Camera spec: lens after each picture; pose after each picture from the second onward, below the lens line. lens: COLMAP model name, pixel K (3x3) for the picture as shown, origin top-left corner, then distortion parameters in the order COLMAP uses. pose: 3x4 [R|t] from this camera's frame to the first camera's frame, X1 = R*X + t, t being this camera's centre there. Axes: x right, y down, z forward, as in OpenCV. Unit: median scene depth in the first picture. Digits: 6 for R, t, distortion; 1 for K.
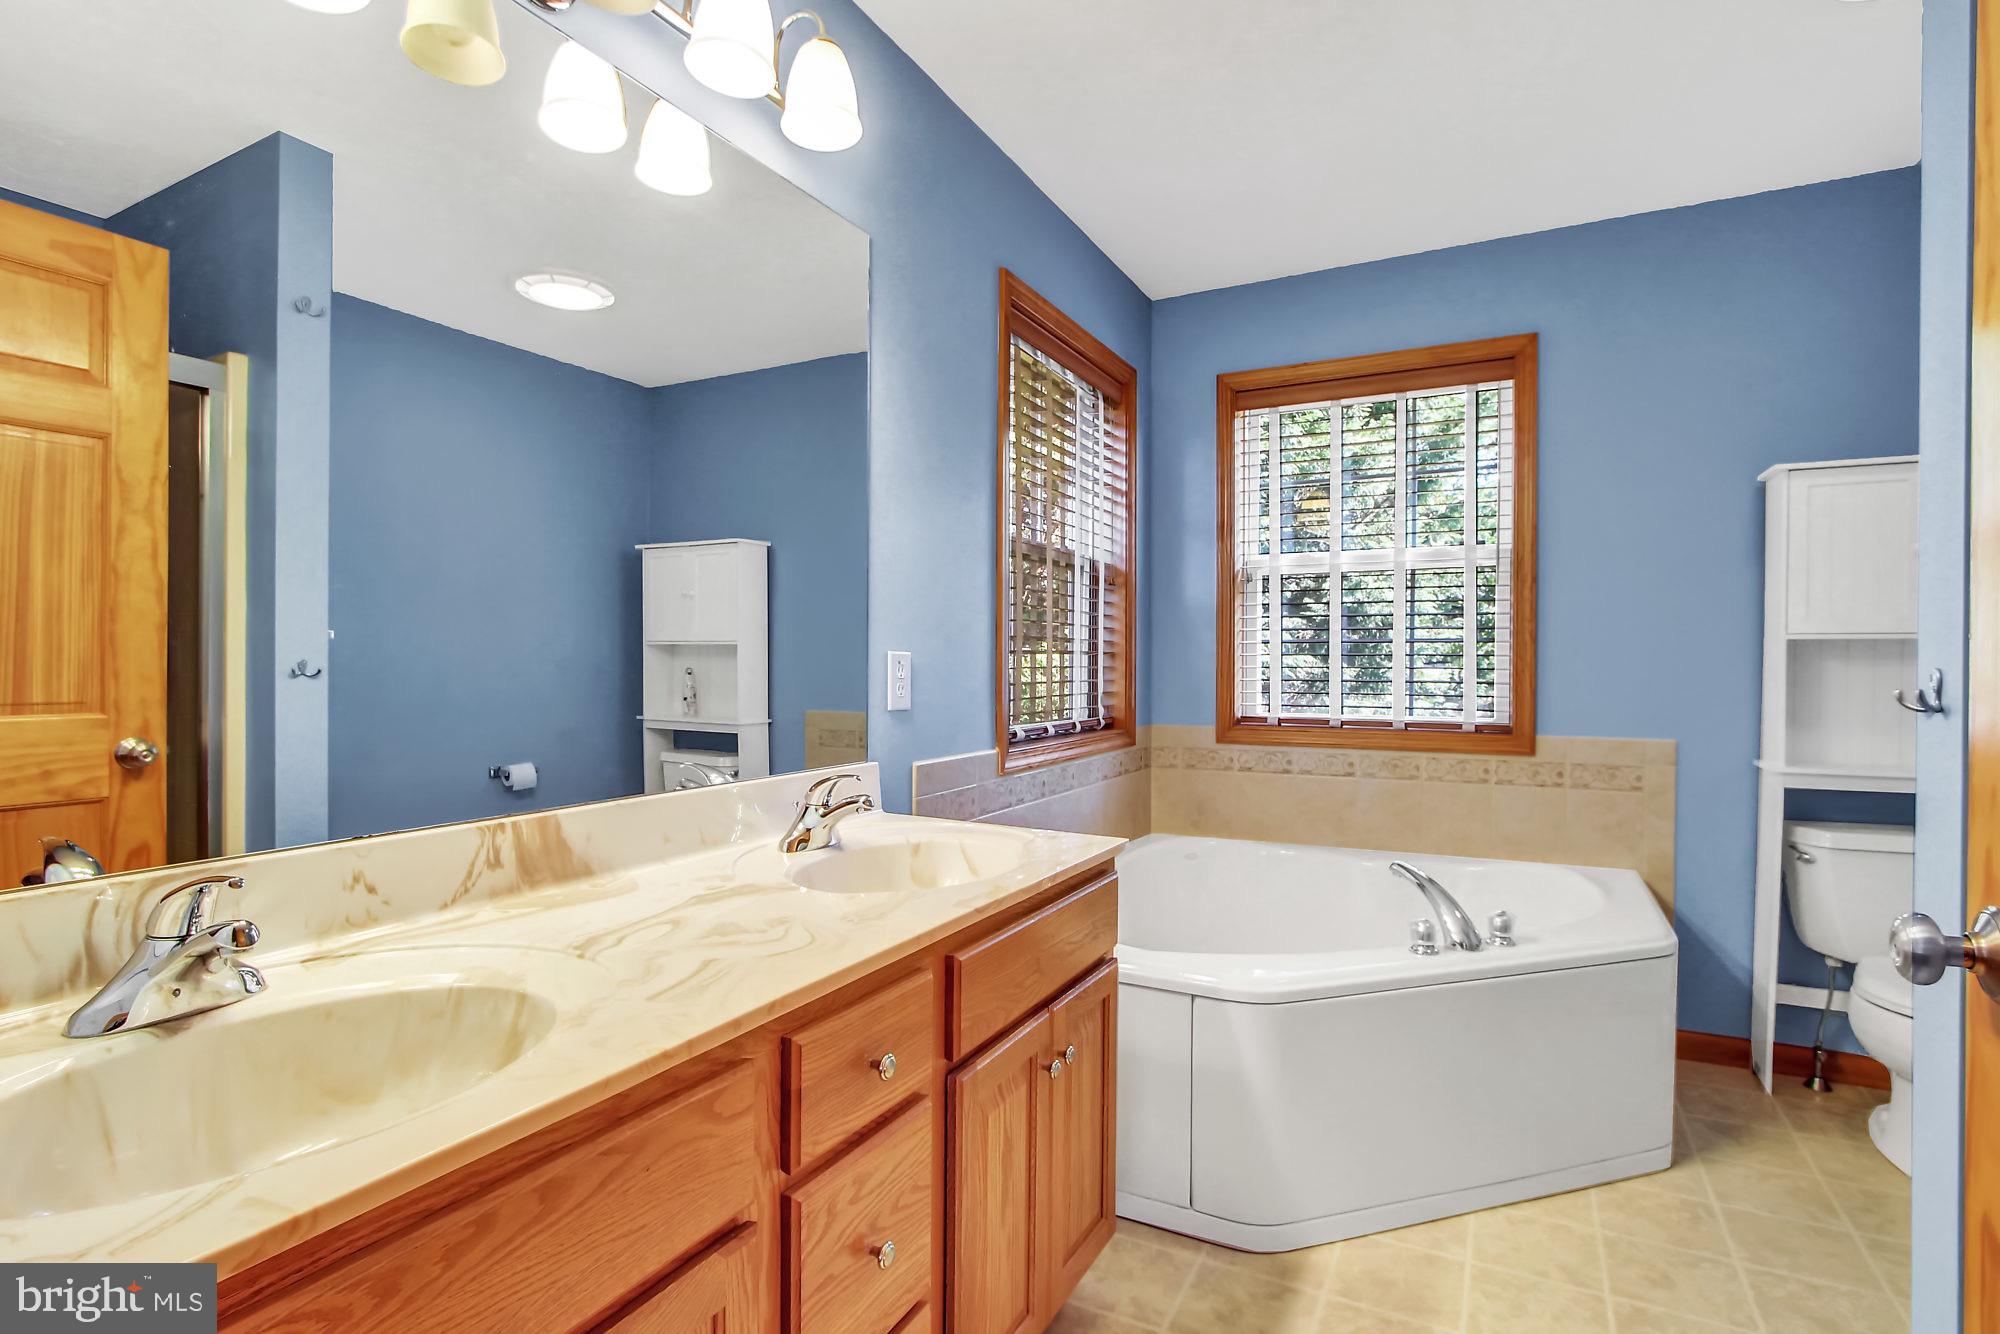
lens RADIAL K [[981.2, 0, 1000.2], [0, 981.2, 658.9], [0, 0, 1]] dist [-0.002708, 0.000446]
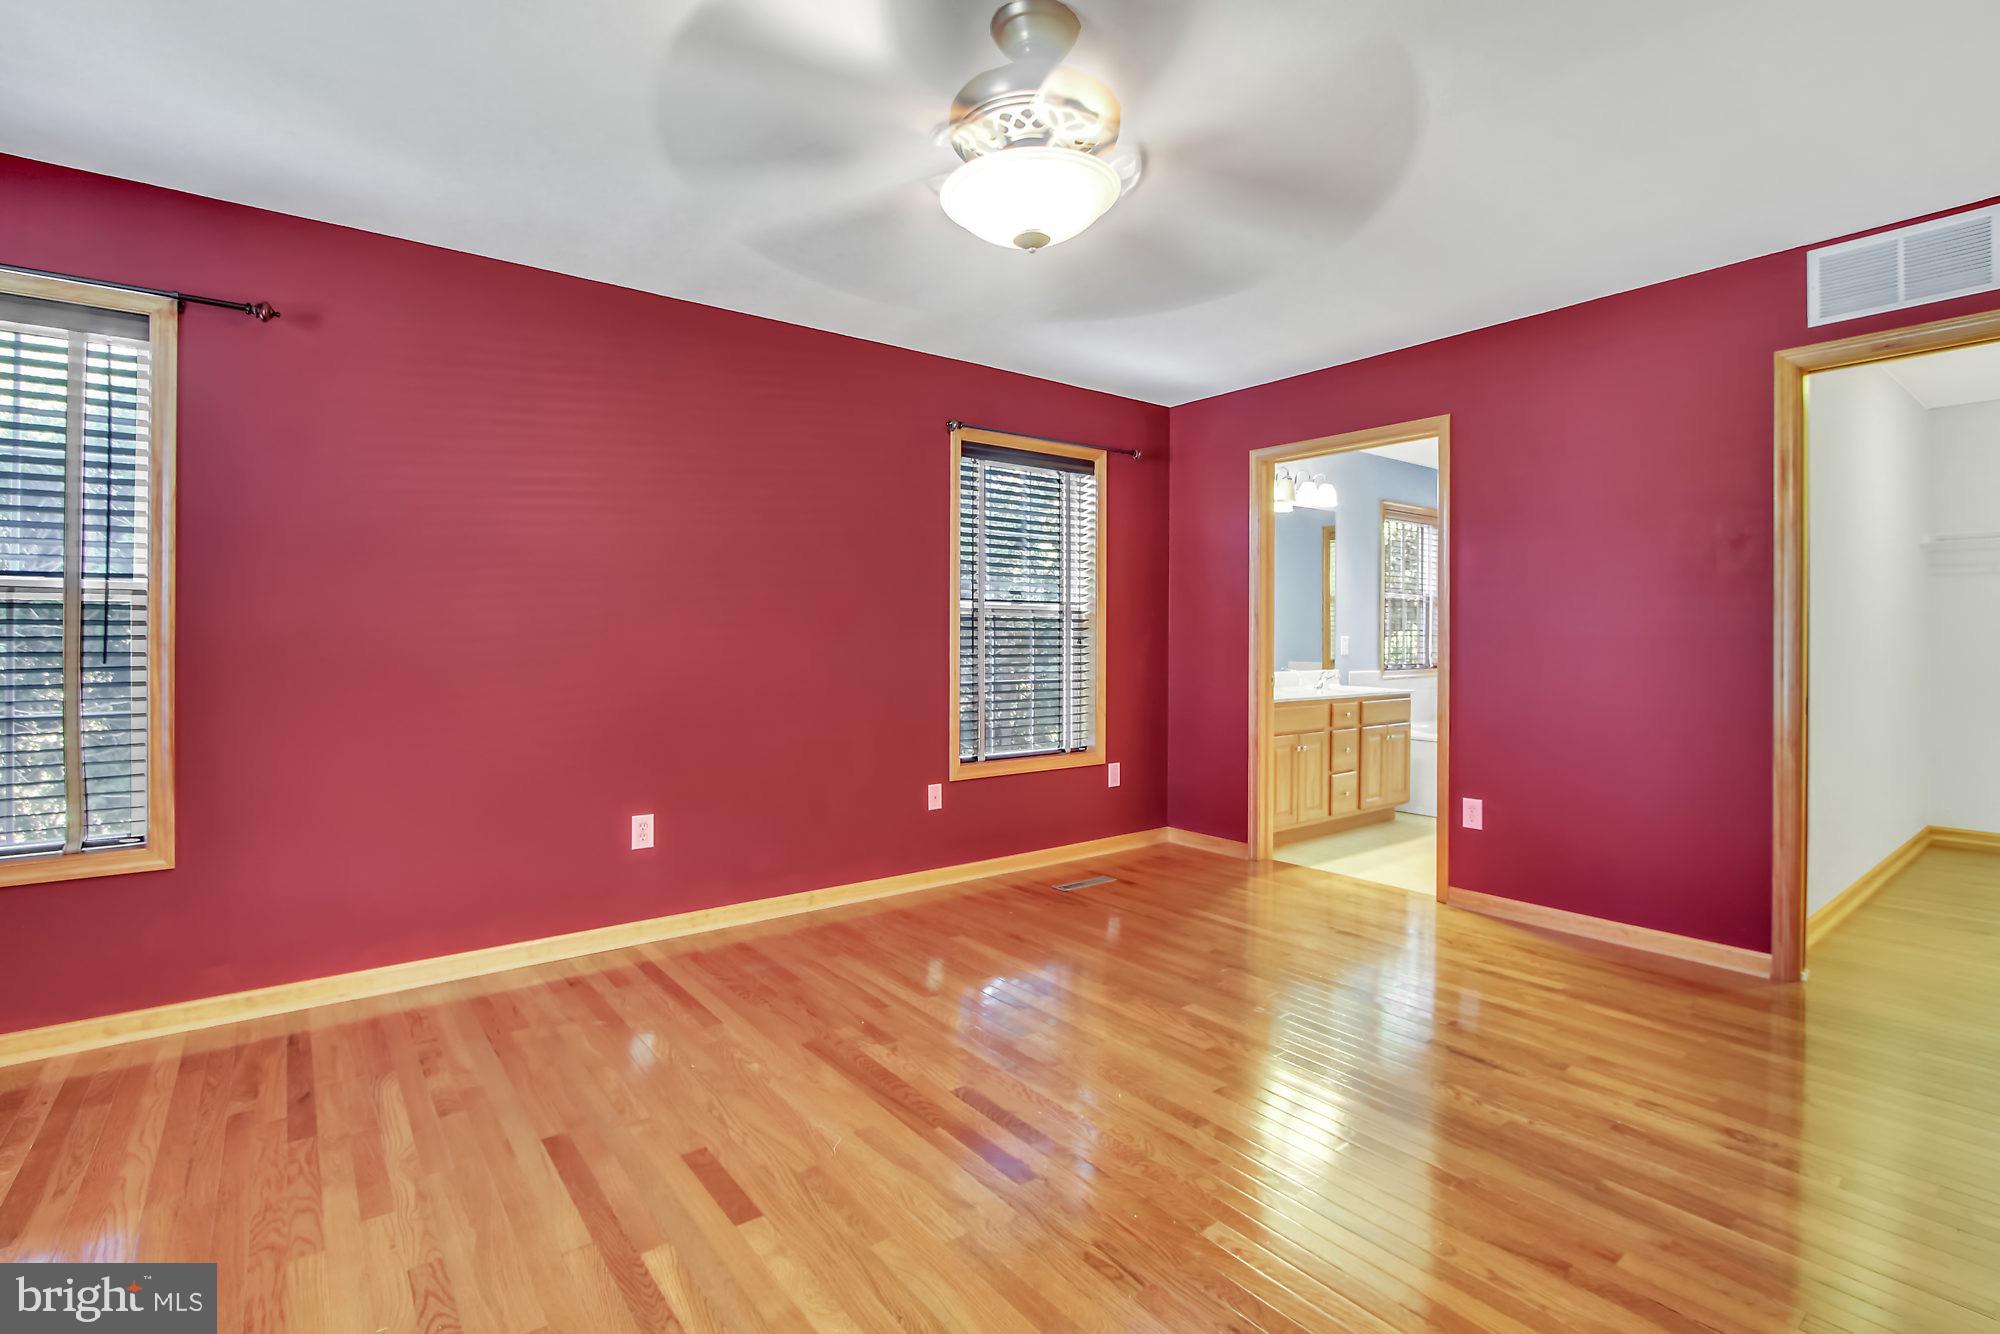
lens RADIAL K [[981.2, 0, 1000.2], [0, 981.2, 658.9], [0, 0, 1]] dist [-0.002708, 0.000446]
pose [[0.919417, 0.010535, -0.393144, 0.202967], [0.001305, 0.999554, 0.029838, -0.047461], [0.393283, -0.027946, 0.918993, -3.995990]]
